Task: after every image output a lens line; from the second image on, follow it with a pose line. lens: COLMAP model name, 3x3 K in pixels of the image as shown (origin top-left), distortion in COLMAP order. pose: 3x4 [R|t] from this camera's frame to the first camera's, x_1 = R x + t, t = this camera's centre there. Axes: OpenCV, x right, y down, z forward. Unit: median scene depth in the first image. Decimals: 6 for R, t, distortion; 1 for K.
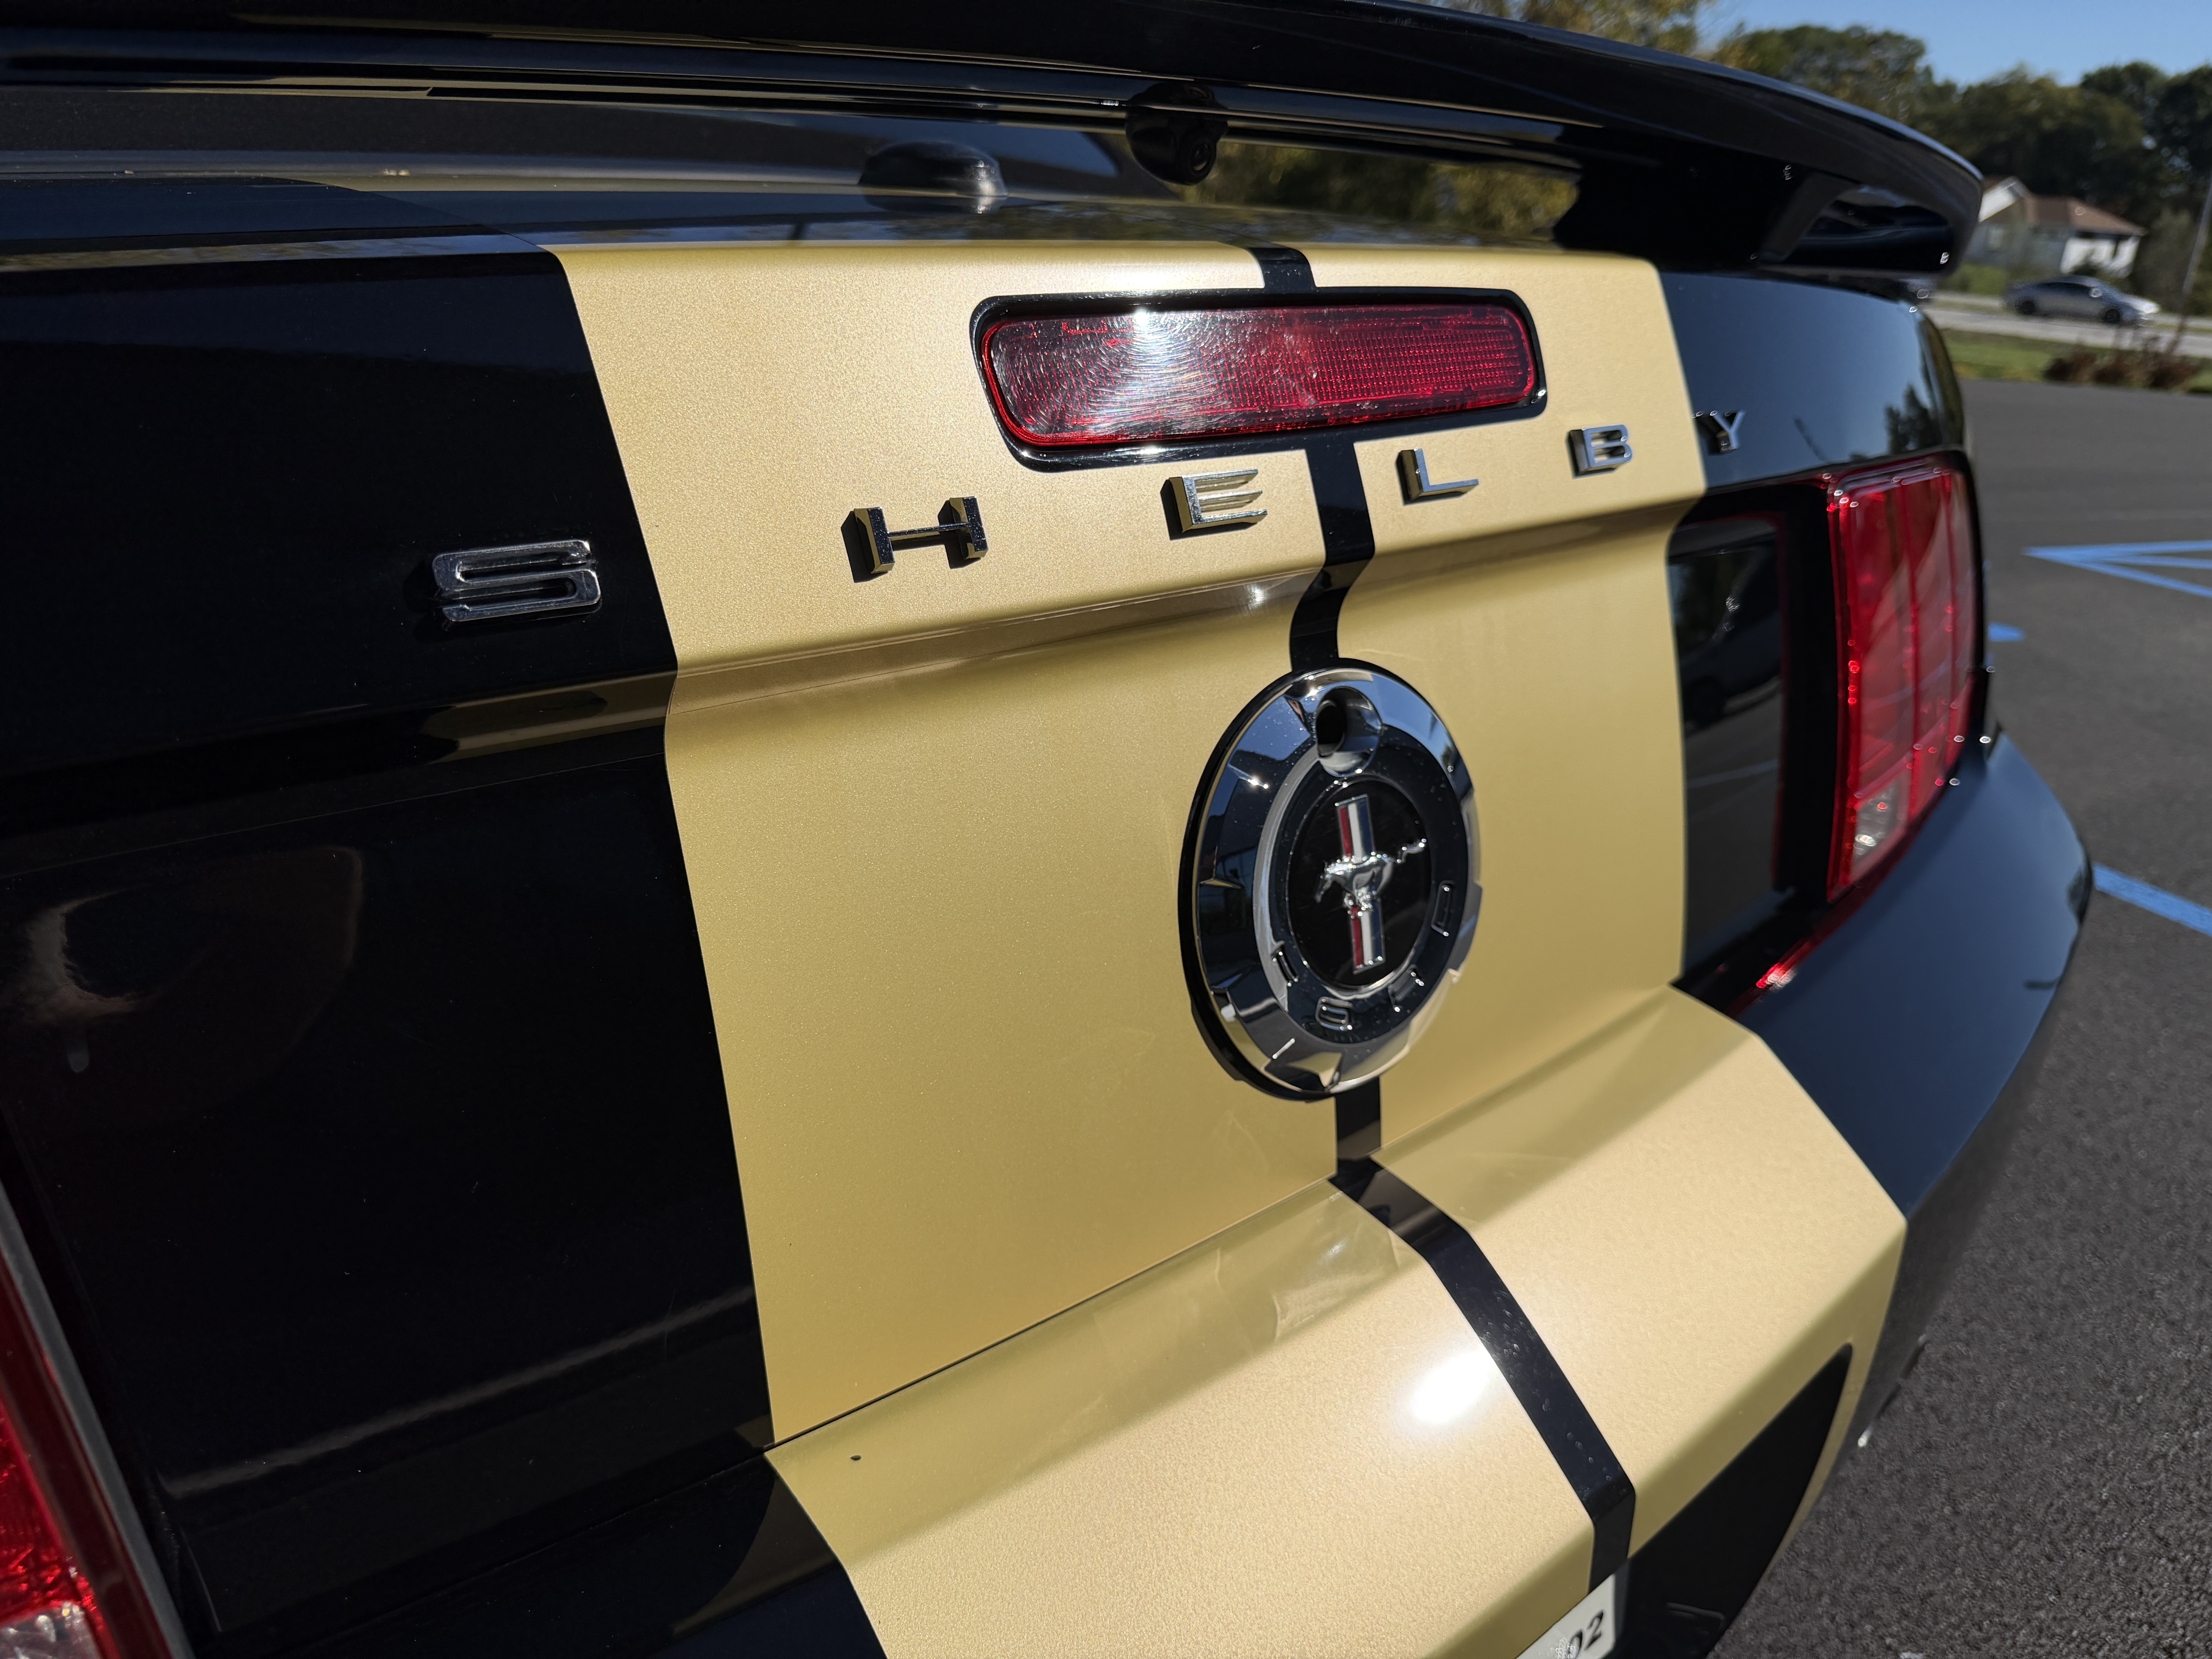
lens RADIAL K [[1550.8, 0, 1106.0], [0, 1550.8, 829.5], [0, 0, 1]] dist [0.056441, -0.044893]
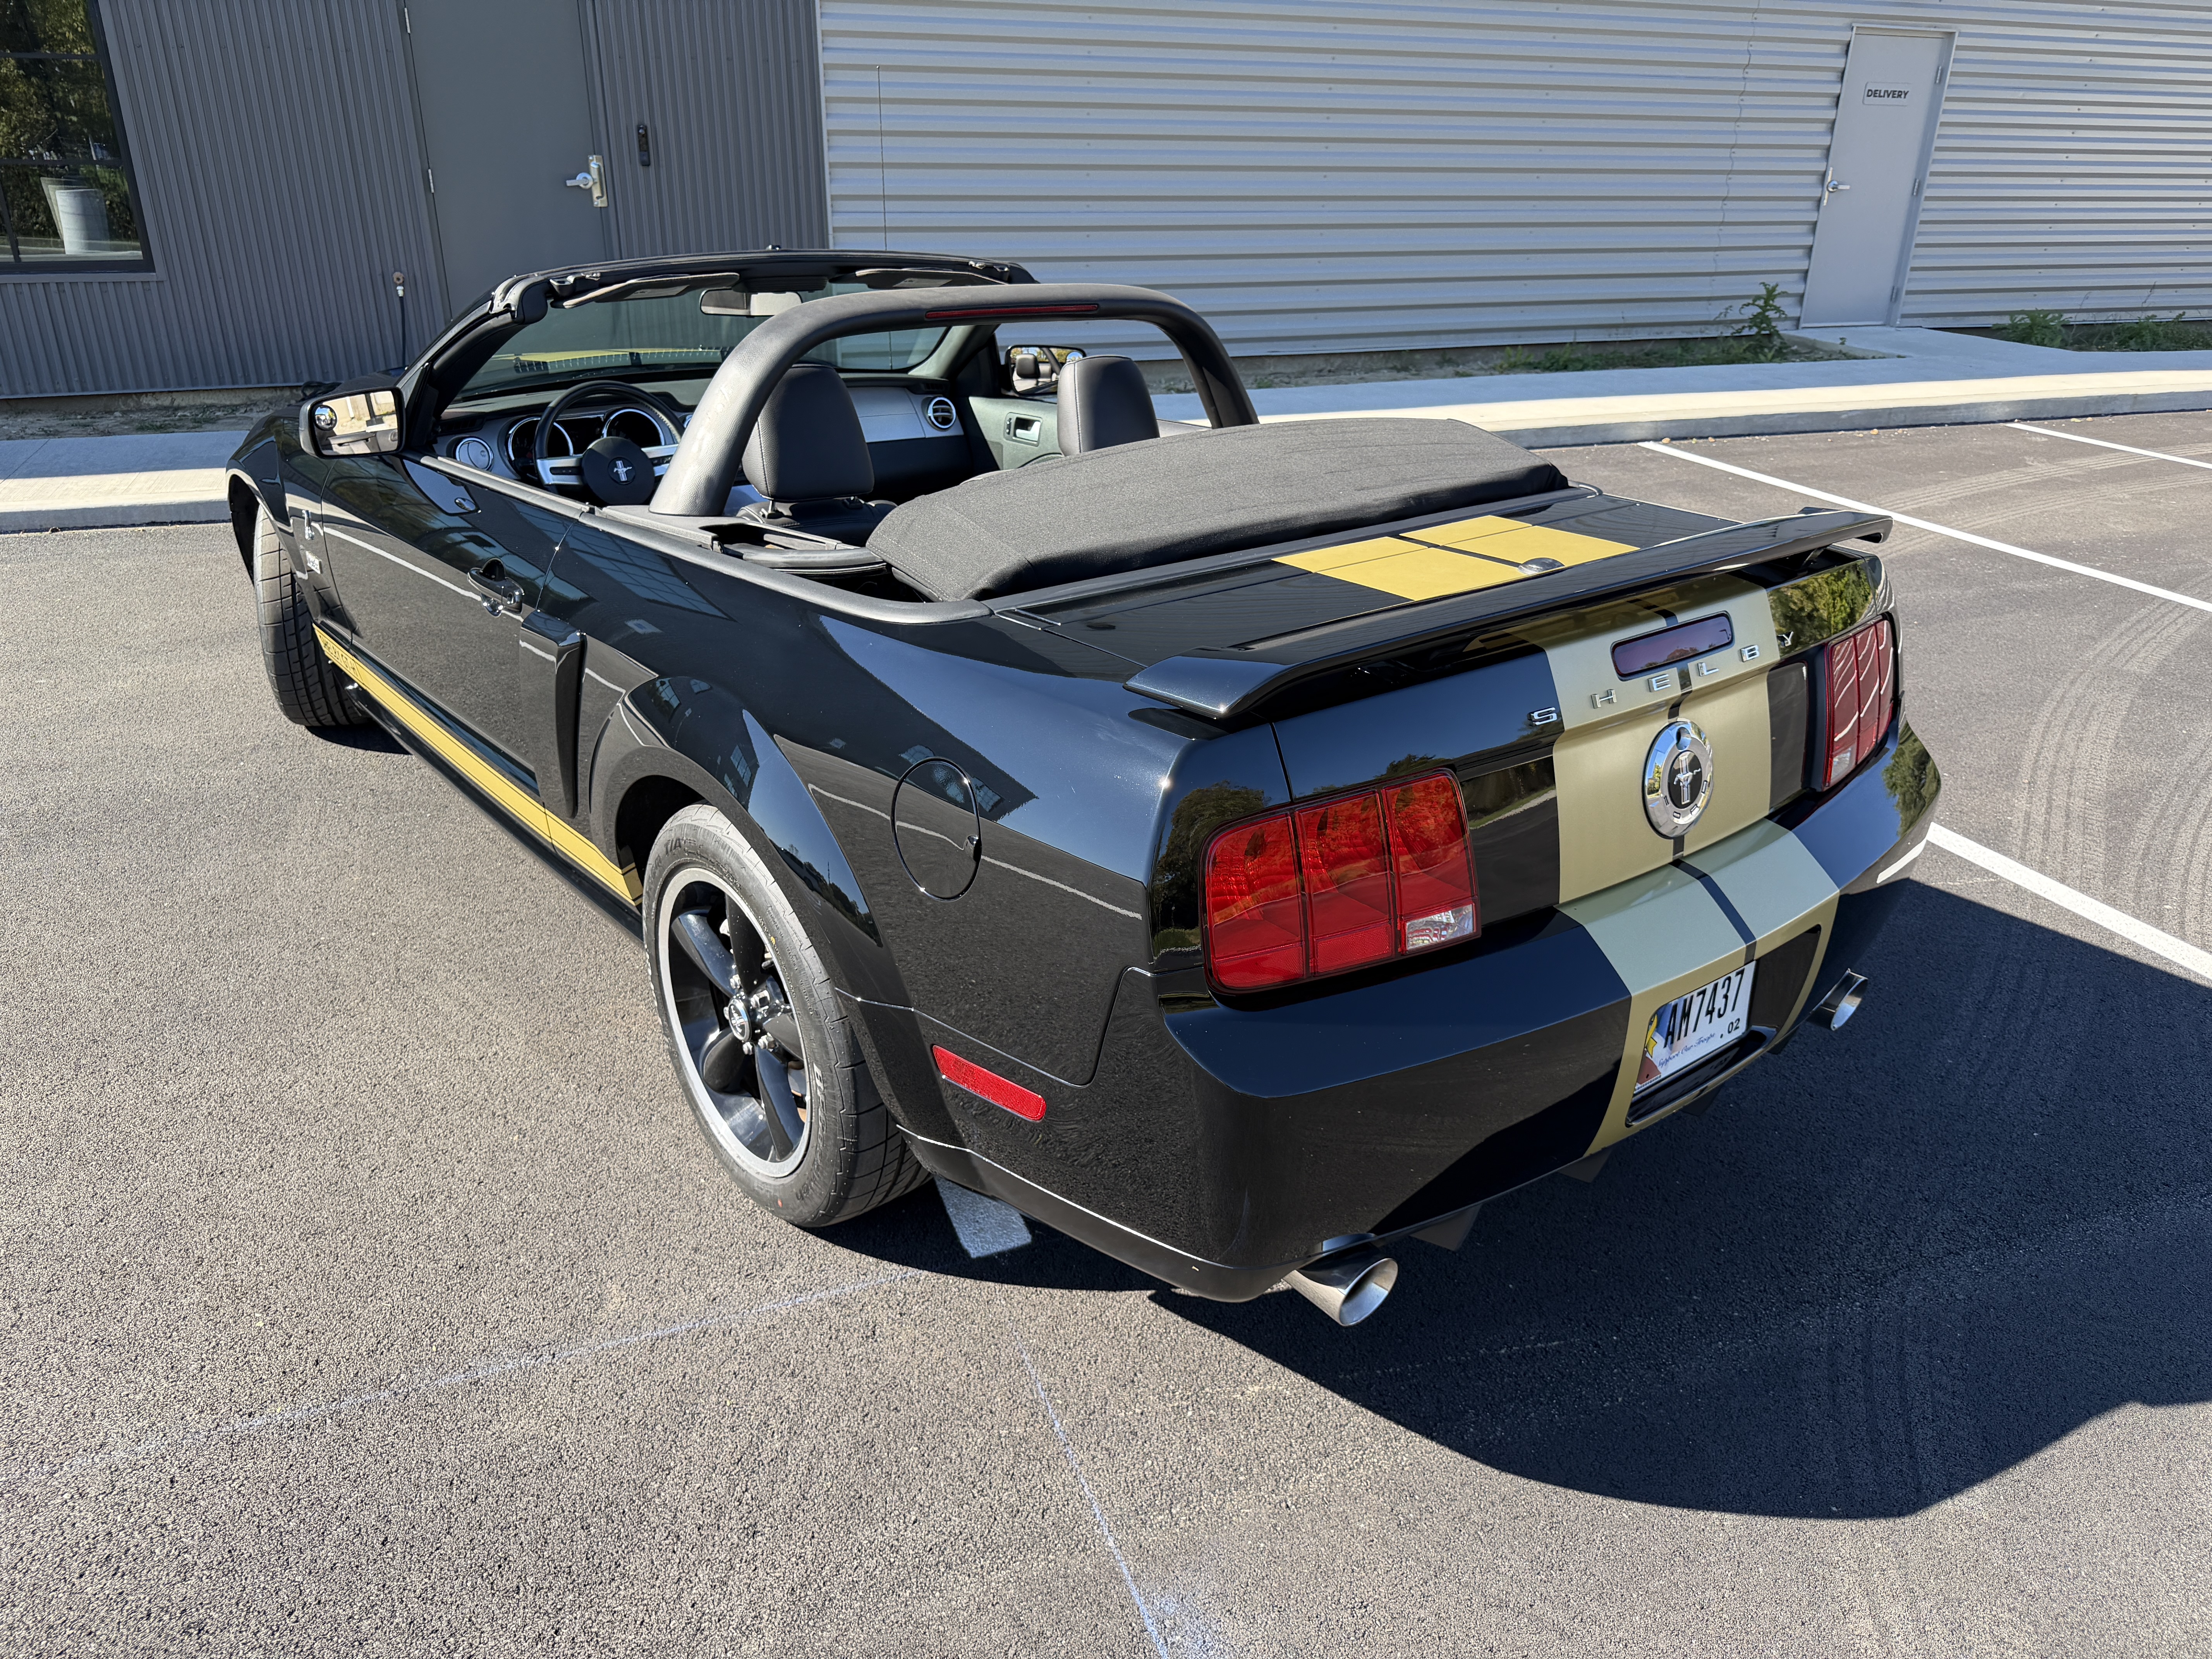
lens RADIAL K [[1550.8, 0, 1106.0], [0, 1550.8, 829.5], [0, 0, 1]] dist [0.056441, -0.044893]
pose [[0.999198, -0.003407, -0.039902, -1.053574], [0.004357, 0.999709, 0.023745, 0.060606], [0.039809, -0.023900, 0.998921, -2.749074]]
